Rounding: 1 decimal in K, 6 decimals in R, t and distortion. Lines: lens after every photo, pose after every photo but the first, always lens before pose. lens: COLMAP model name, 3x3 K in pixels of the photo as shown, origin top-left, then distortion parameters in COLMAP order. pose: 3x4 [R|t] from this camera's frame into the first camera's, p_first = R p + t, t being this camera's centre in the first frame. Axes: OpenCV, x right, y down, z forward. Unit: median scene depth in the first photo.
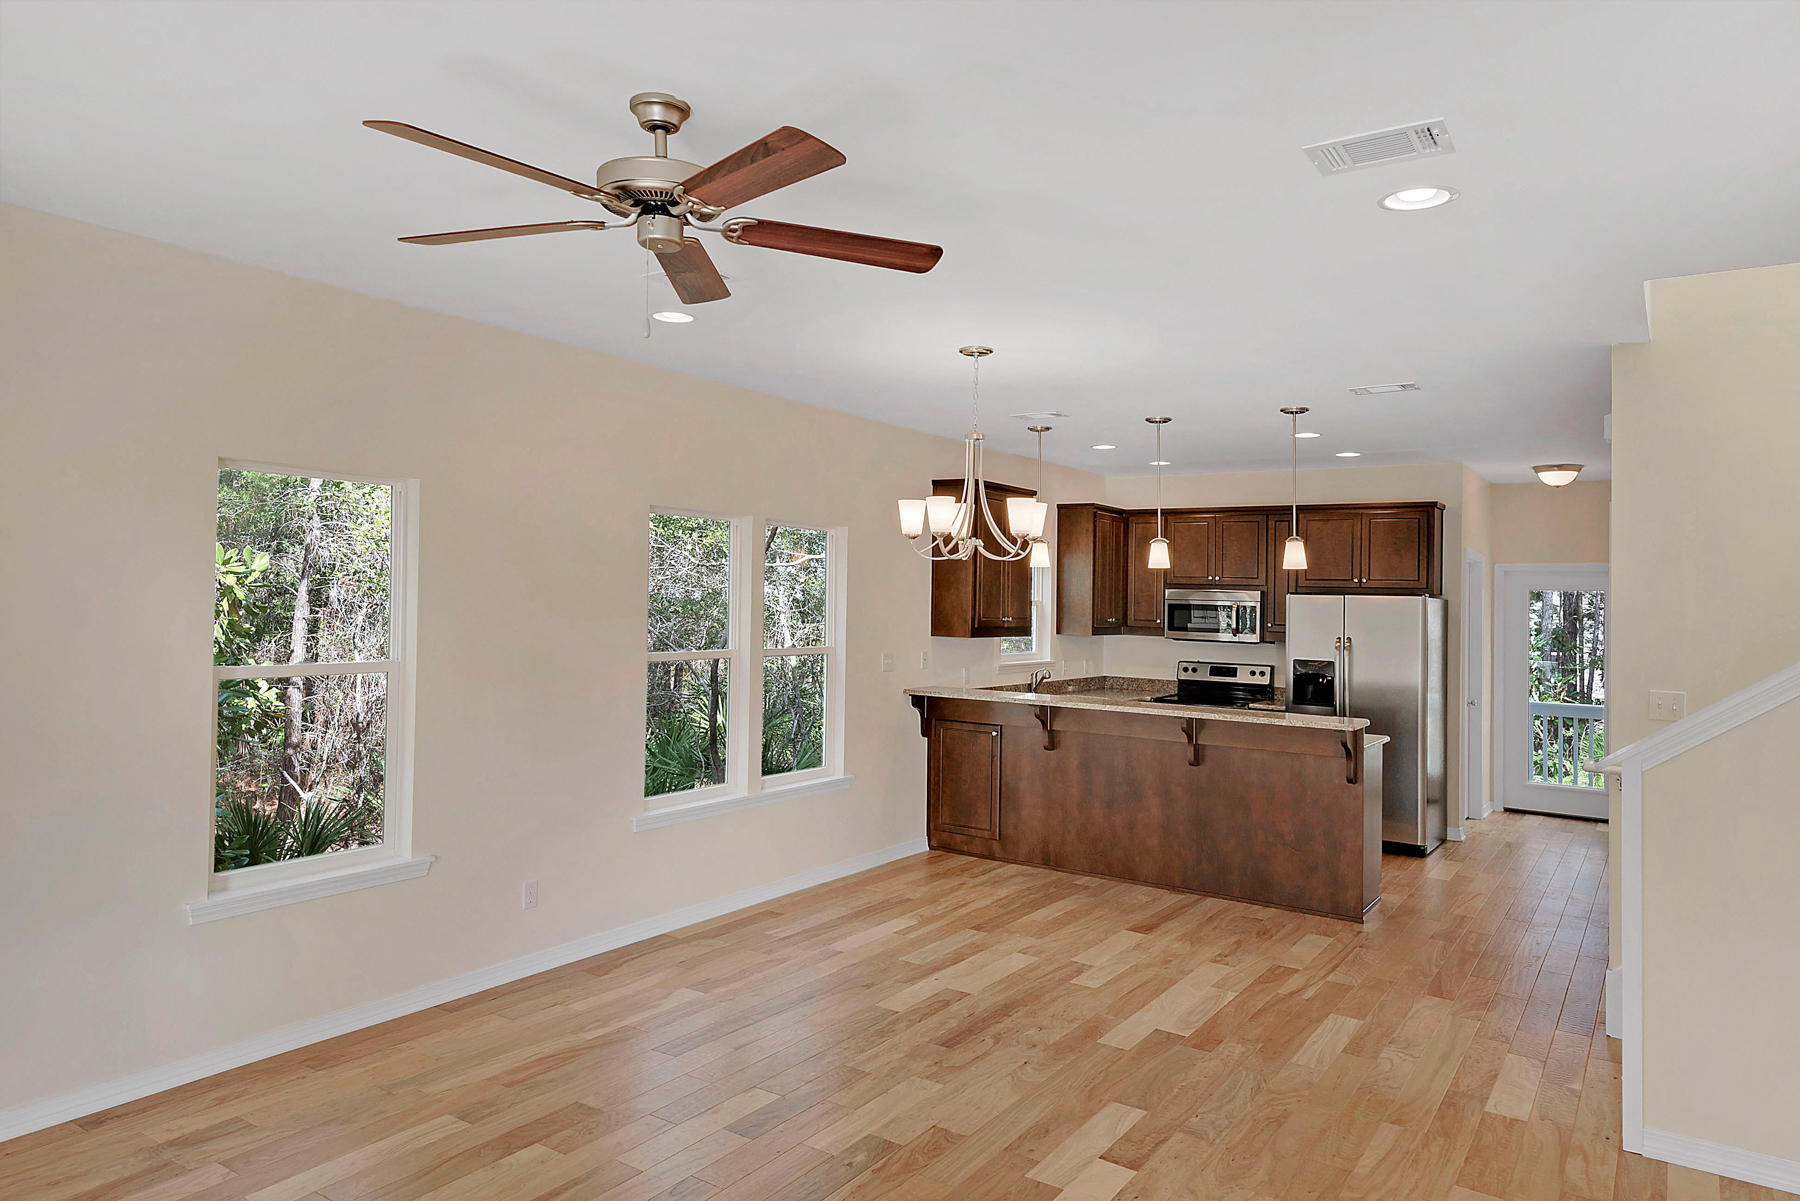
lens RADIAL K [[1147.9, 0, 892.5], [0, 1147.9, 555.2], [0, 0, 1]] dist [0.028747, 0.000358]
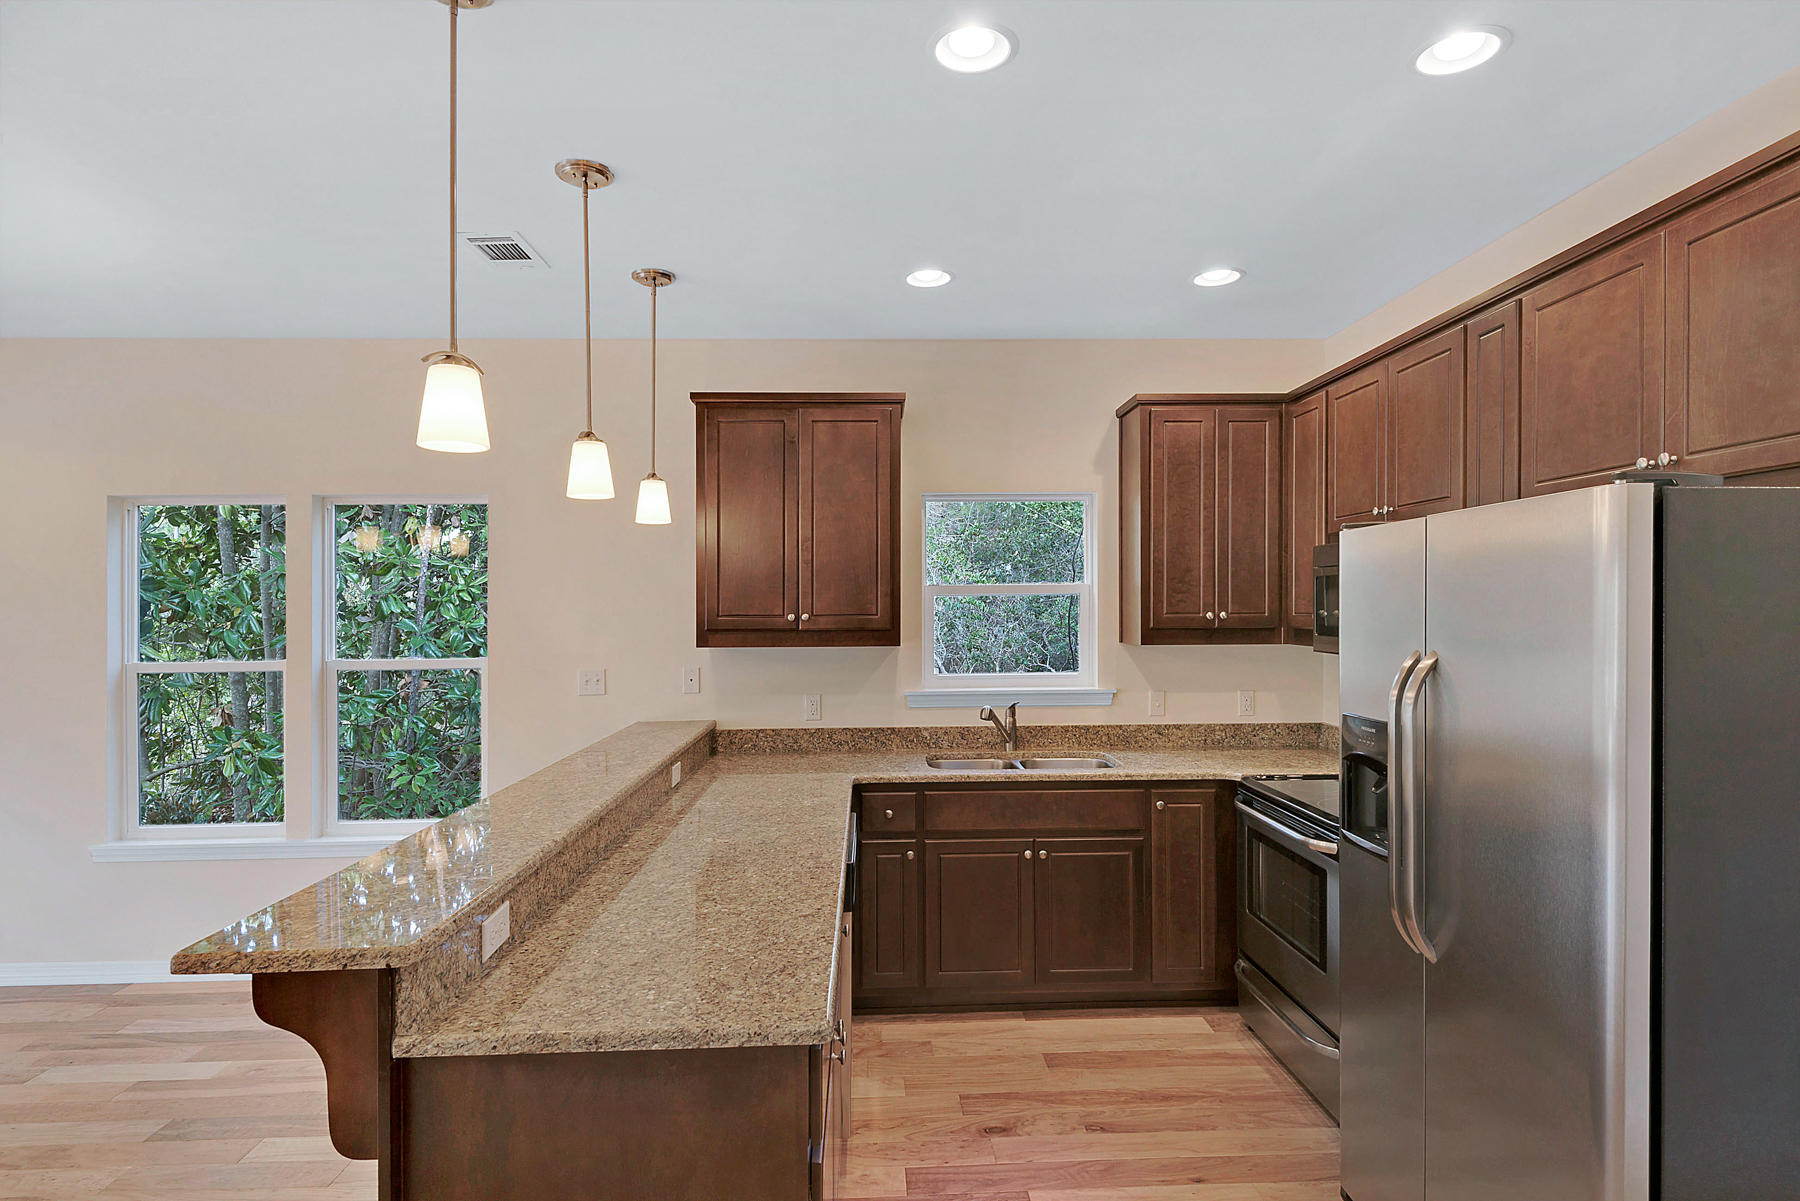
lens RADIAL K [[953.9, 0, 907.7], [0, 953.9, 610.0], [0, 0, 1]] dist [0.004875, -0.000729]
pose [[0.597888, -0.033275, -0.800889, 0.952895], [0.054496, 0.998514, -0.000803, 0.100447], [0.799725, -0.043165, 0.598813, 1.345805]]
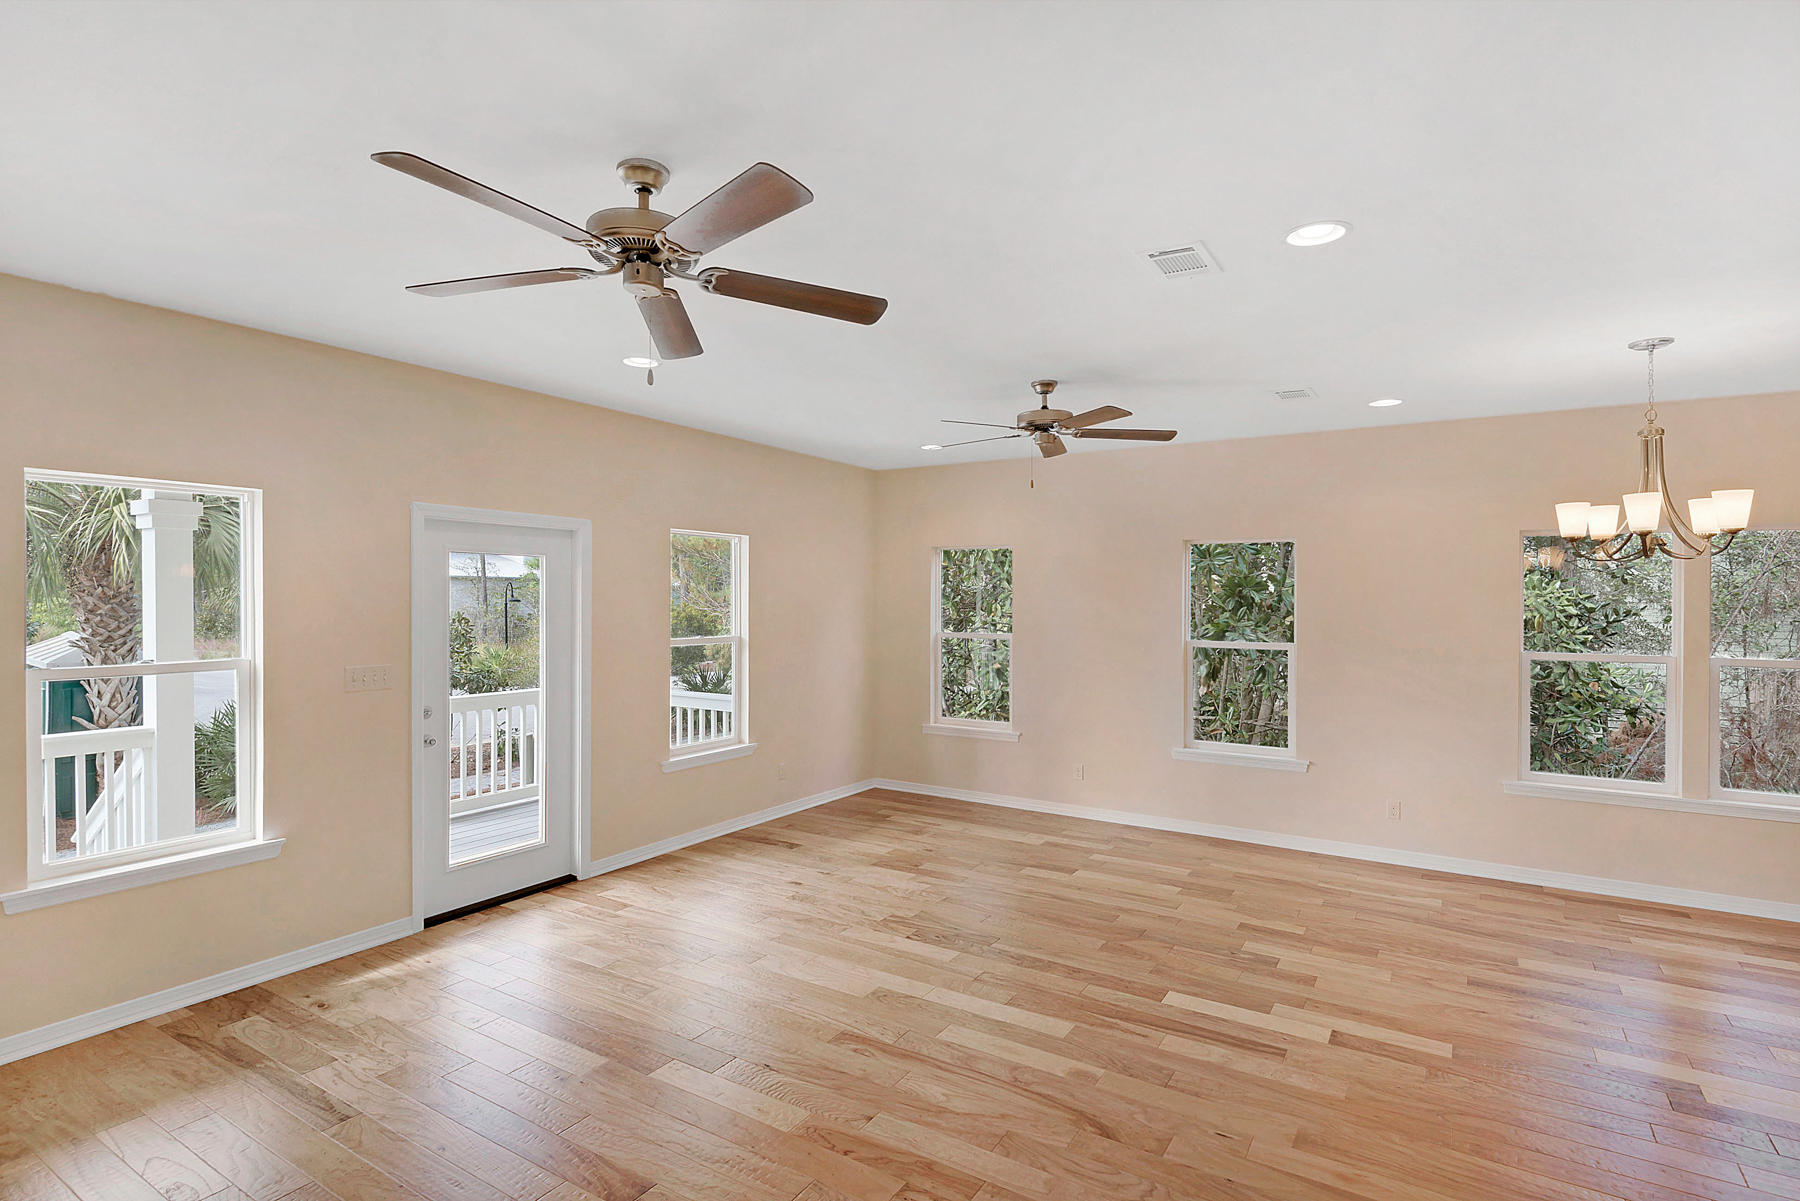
lens RADIAL K [[892.1, 0, 900.0], [0, 892.1, 600.5], [0, 0, 1]] dist [0.021293, -0.000442]
pose [[0.036730, -0.022704, -0.999067, 0.939200], [0.034428, 0.999177, -0.021441, 0.035460], [0.998732, -0.033609, 0.037481, 0.392554]]
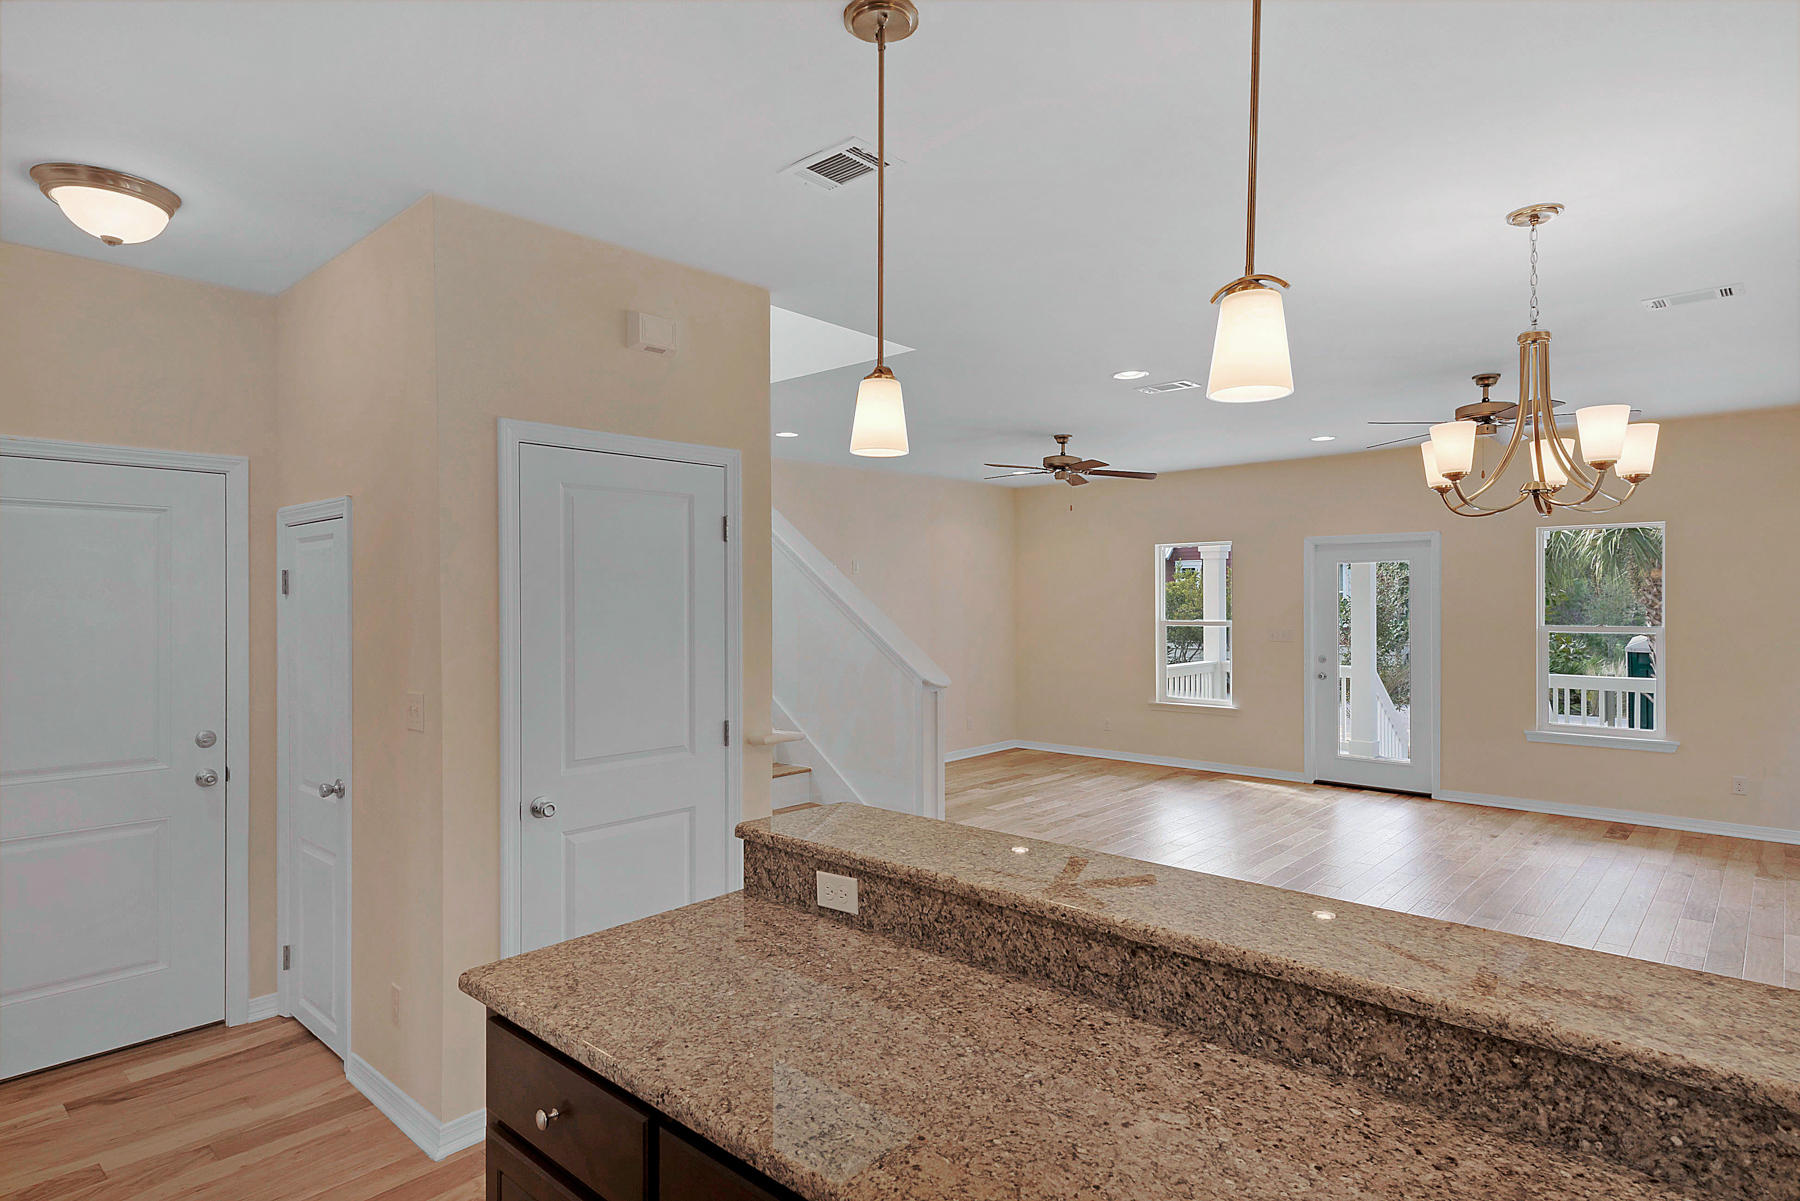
lens RADIAL K [[953.9, 0, 907.7], [0, 953.9, 610.0], [0, 0, 1]] dist [0.004875, -0.000729]
pose [[-0.989584, -0.025440, 0.141690, 0.426134], [-0.029652, 0.999177, -0.027694, 0.104645], [-0.140869, -0.031607, -0.989524, 1.886211]]
